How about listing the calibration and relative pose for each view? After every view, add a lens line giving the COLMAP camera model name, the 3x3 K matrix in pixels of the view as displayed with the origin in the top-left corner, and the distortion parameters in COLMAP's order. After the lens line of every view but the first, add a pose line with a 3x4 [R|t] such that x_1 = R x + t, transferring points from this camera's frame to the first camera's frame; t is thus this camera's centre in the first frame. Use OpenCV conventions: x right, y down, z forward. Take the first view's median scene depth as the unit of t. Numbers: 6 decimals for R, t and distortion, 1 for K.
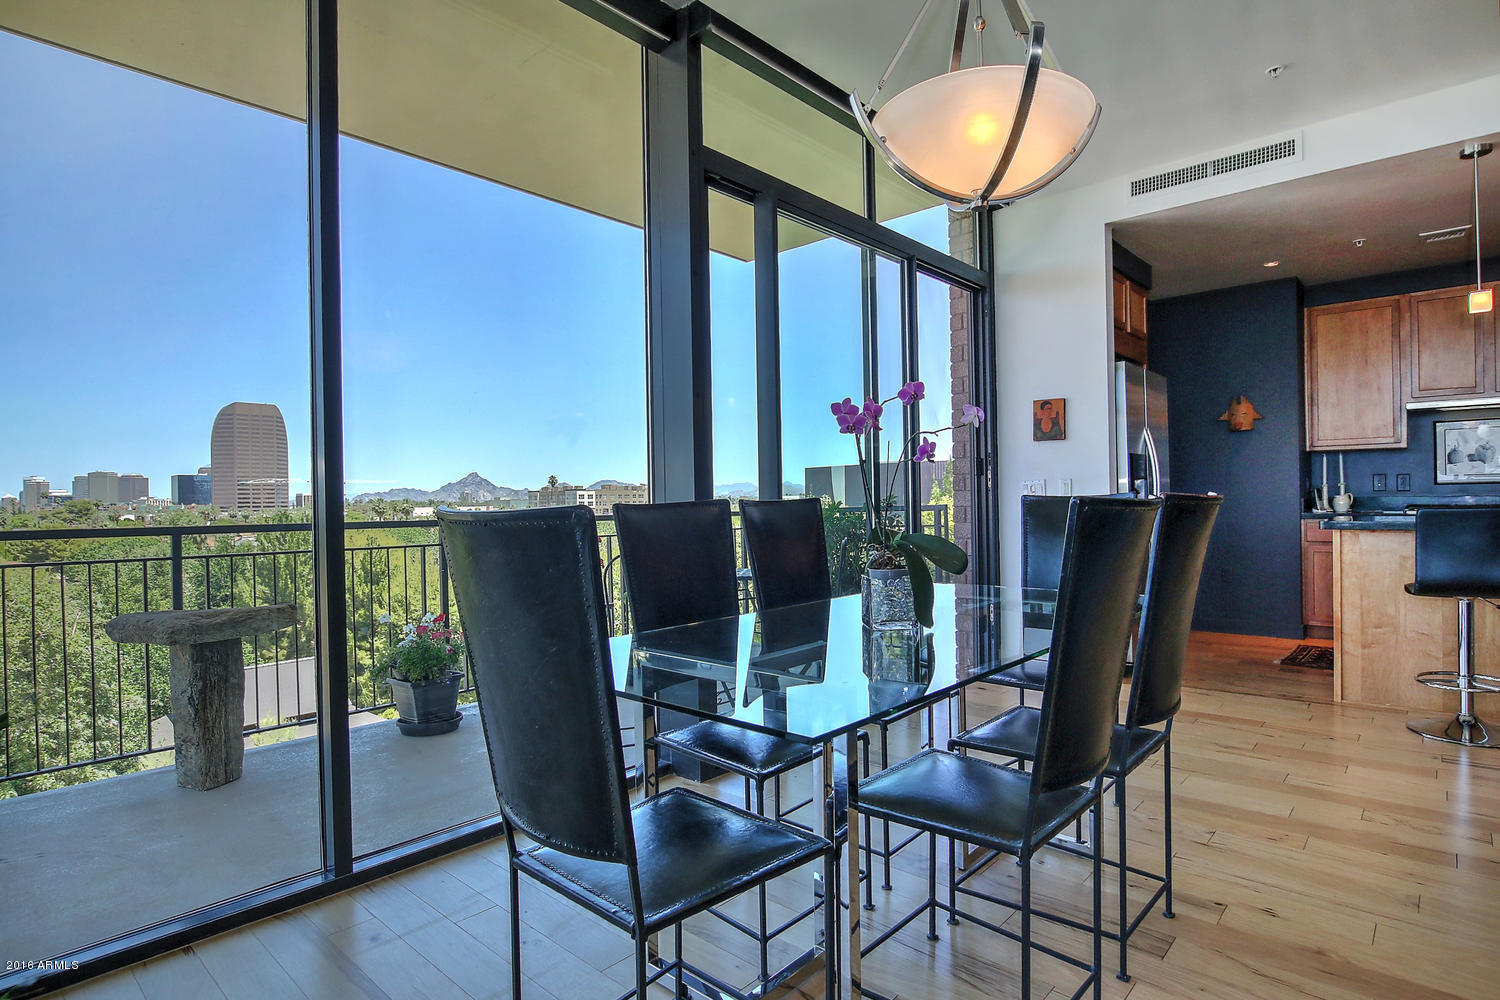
lens RADIAL K [[798.9, 0, 755.6], [0, 798.9, 502.6], [0, 0, 1]] dist [-0.005001, -0.001257]
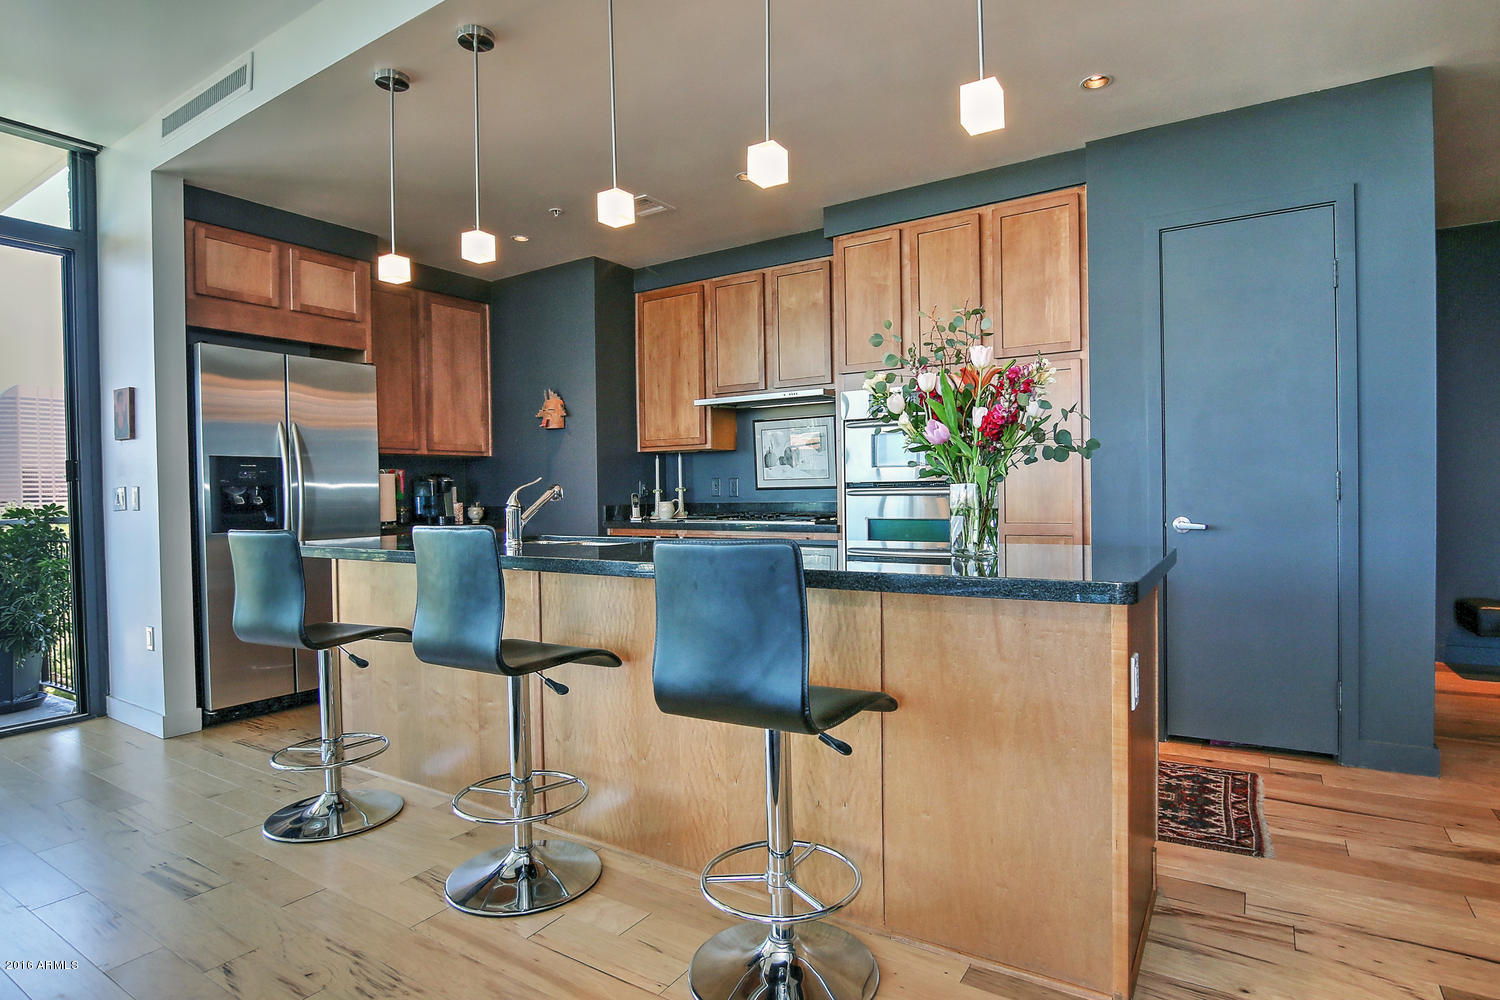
lens RADIAL K [[798.9, 0, 755.6], [0, 798.9, 502.6], [0, 0, 1]] dist [-0.005001, -0.001257]
pose [[0.989057, -0.004596, 0.147462, 0.719015], [0.002568, 0.999900, 0.013942, -0.020714], [-0.147511, -0.013411, 0.988969, 0.091564]]
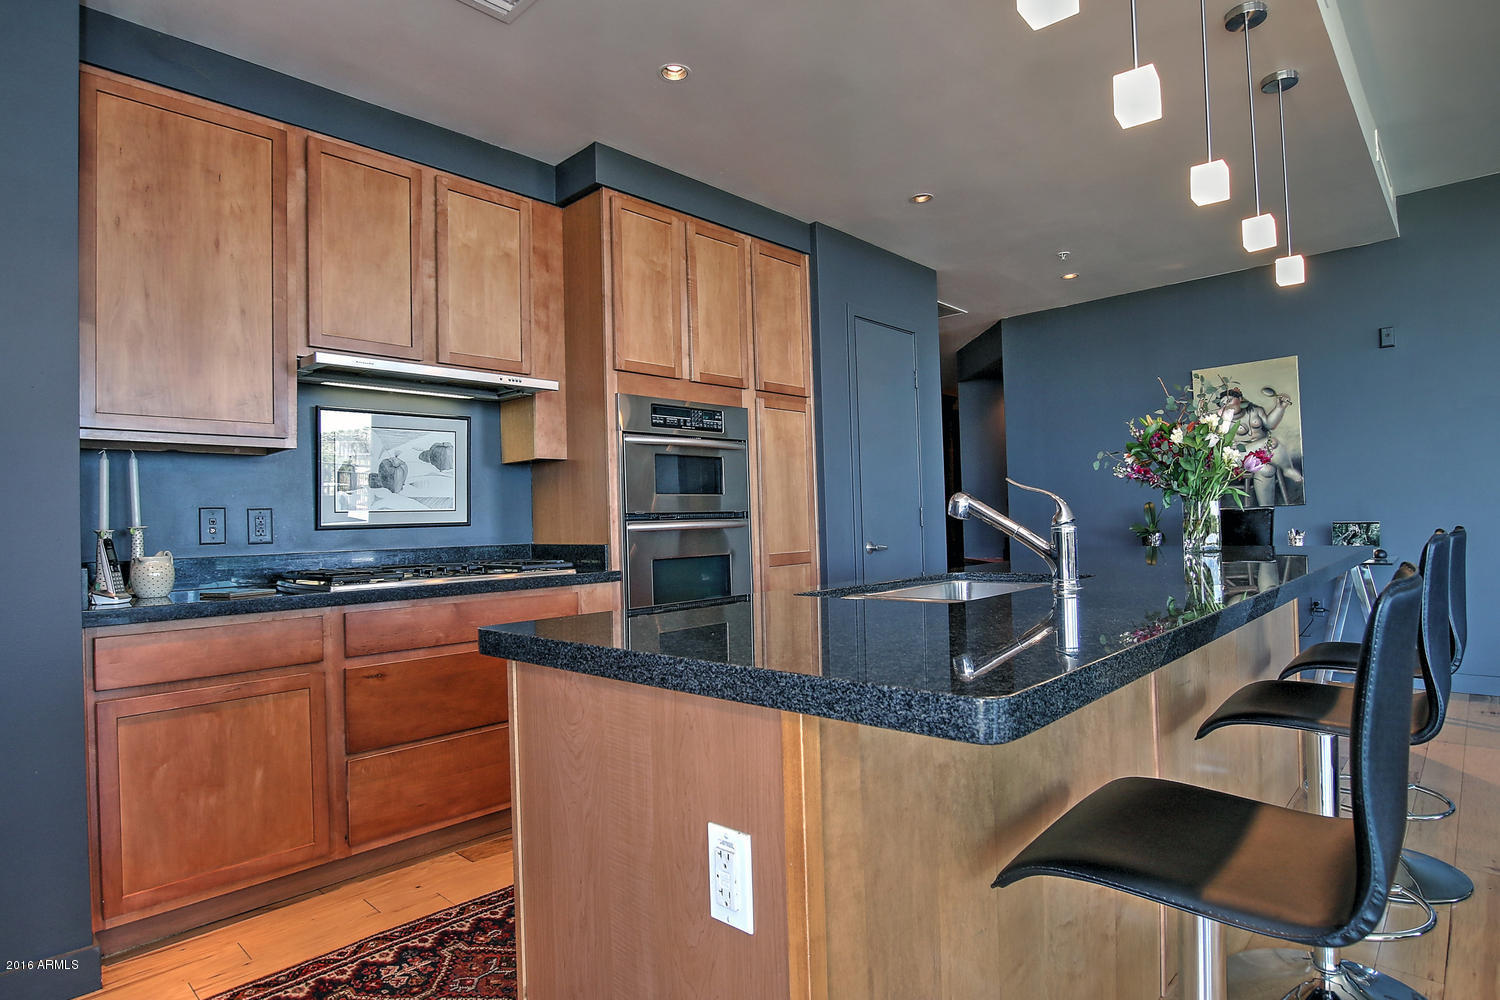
lens RADIAL K [[798.9, 0, 755.6], [0, 798.9, 502.6], [0, 0, 1]] dist [-0.005001, -0.001257]
pose [[0.031945, 0.038063, 0.998765, 0.353769], [0.032698, 0.998700, -0.039107, -0.011128], [-0.998955, 0.033907, 0.030659, 0.705929]]
